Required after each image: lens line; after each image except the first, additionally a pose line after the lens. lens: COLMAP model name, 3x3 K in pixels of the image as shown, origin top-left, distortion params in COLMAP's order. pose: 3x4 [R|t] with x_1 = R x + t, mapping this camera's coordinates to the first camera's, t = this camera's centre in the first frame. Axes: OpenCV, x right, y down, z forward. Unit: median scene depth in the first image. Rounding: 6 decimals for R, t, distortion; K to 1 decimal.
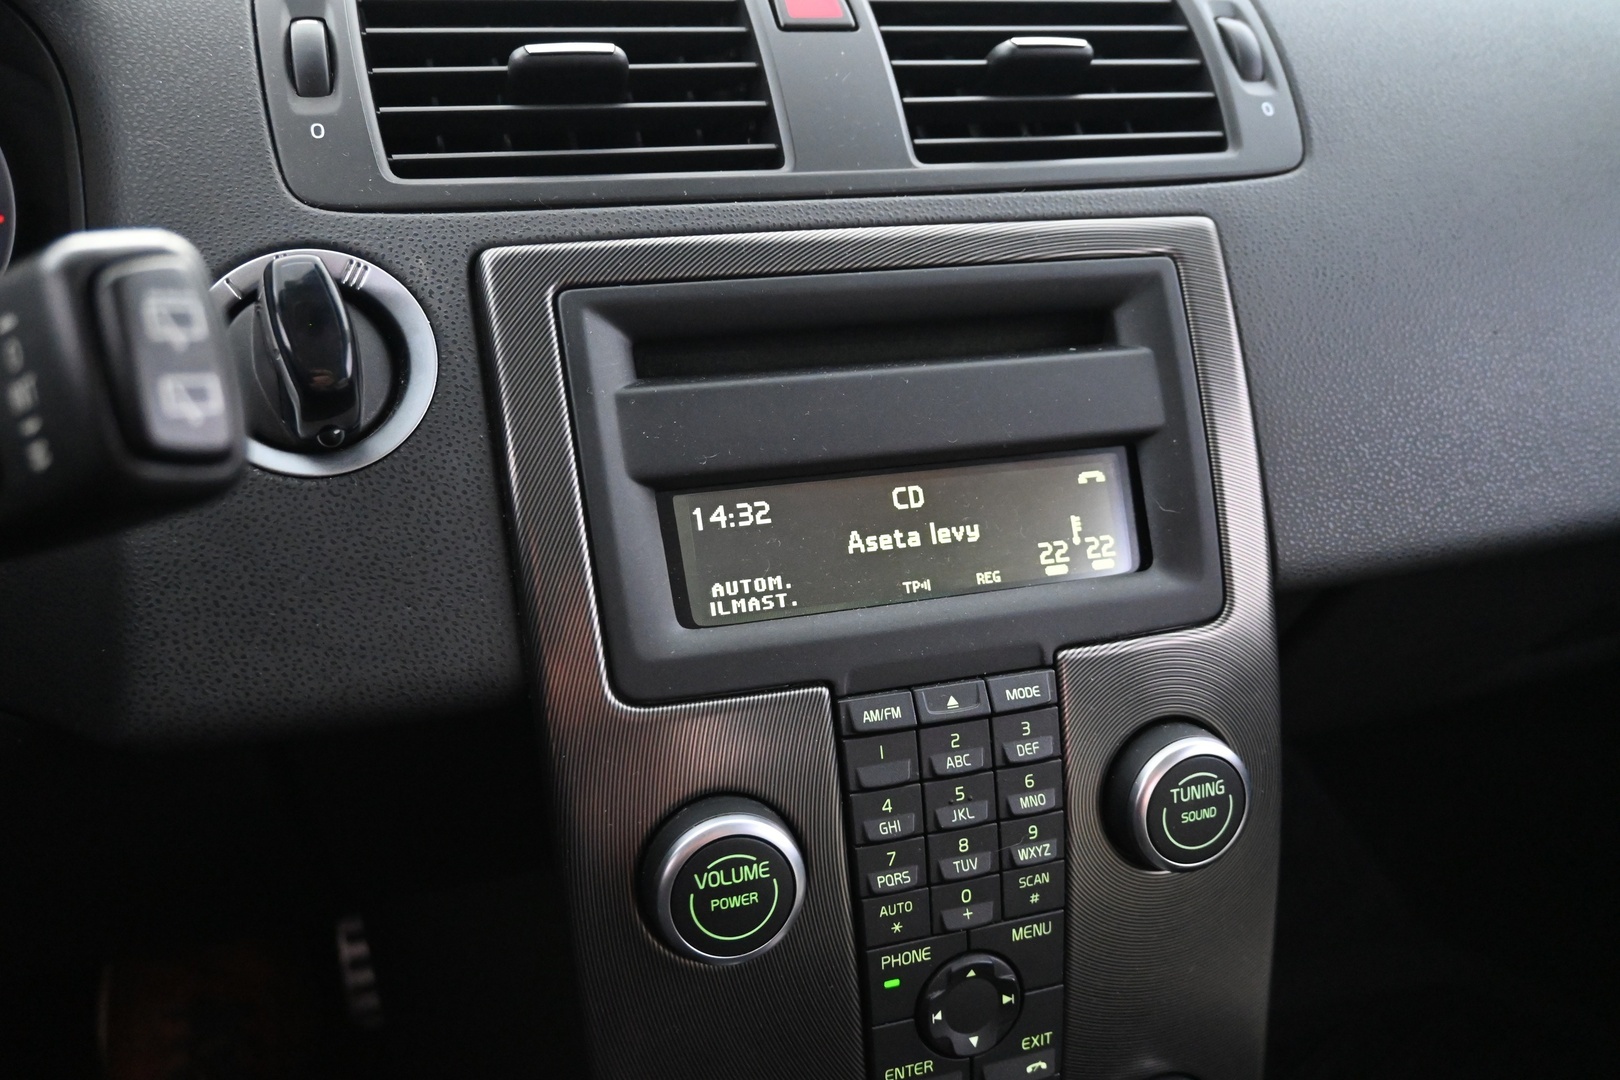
lens RADIAL K [[1312.0, 0, 810.0], [0, 1312.0, 540.0], [0, 0, 1]] dist [-0.012376, -0.004782]
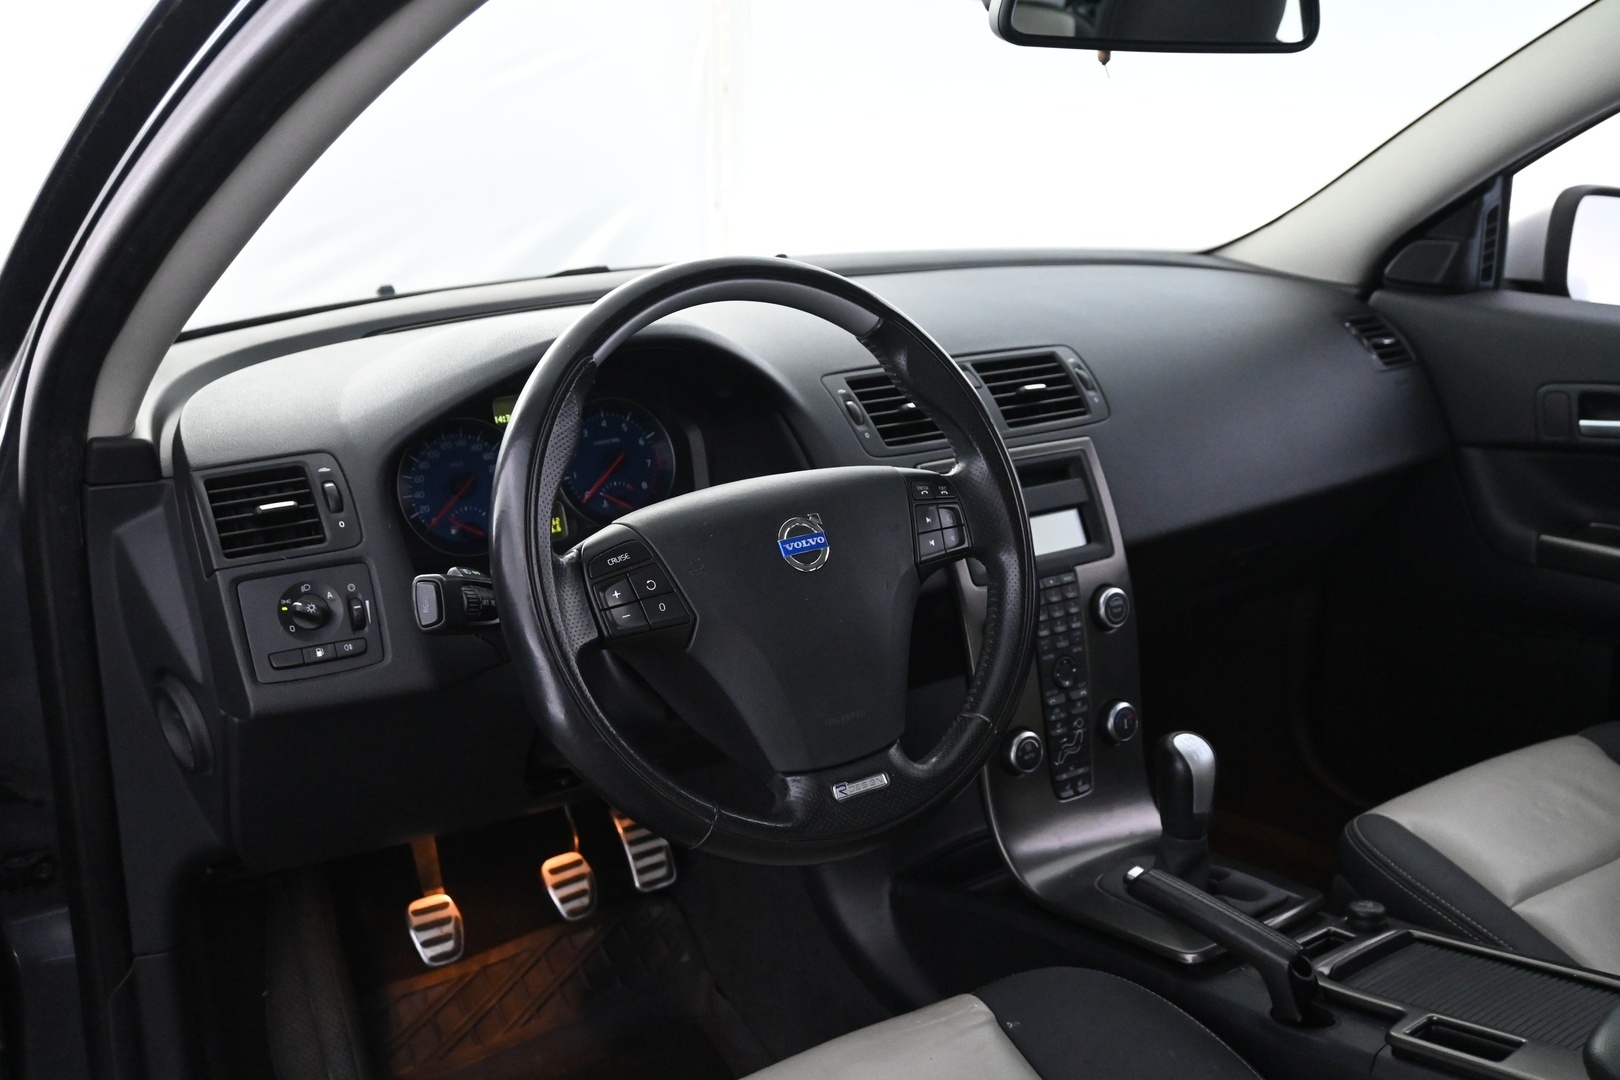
lens RADIAL K [[1515.4, 0, 810.0], [0, 1515.4, 540.0], [0, 0, 1]] dist [-0.001111, -0.000206]
pose [[0.956231, -0.087840, 0.279118, -1.570938], [0.119281, 0.988042, -0.097703, 0.320588], [-0.267198, 0.126720, 0.955273, -2.611487]]
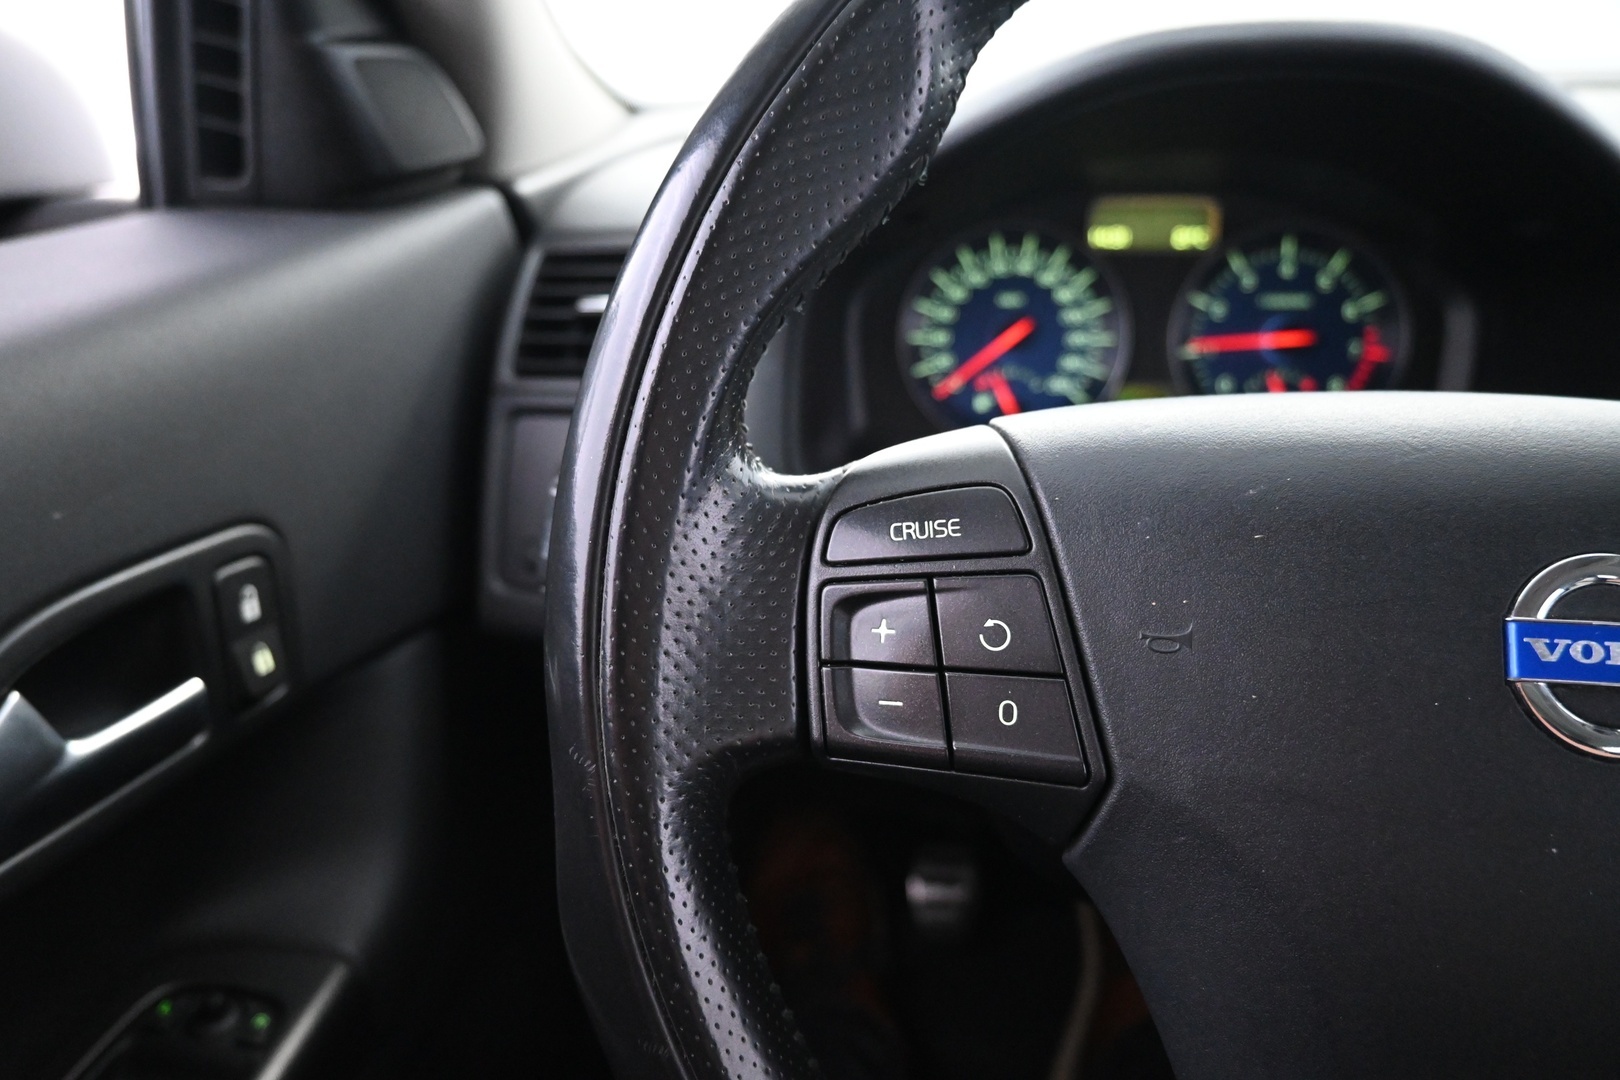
lens RADIAL K [[1127.5, 0, 810.0], [0, 1127.5, 540.0], [0, 0, 1]] dist [-0.000501, -0.000428]
pose [[0.926965, 0.145991, -0.345574, -0.981681], [-0.140989, 0.989214, 0.039715, 0.015260], [0.347645, 0.011907, 0.937551, -0.602187]]
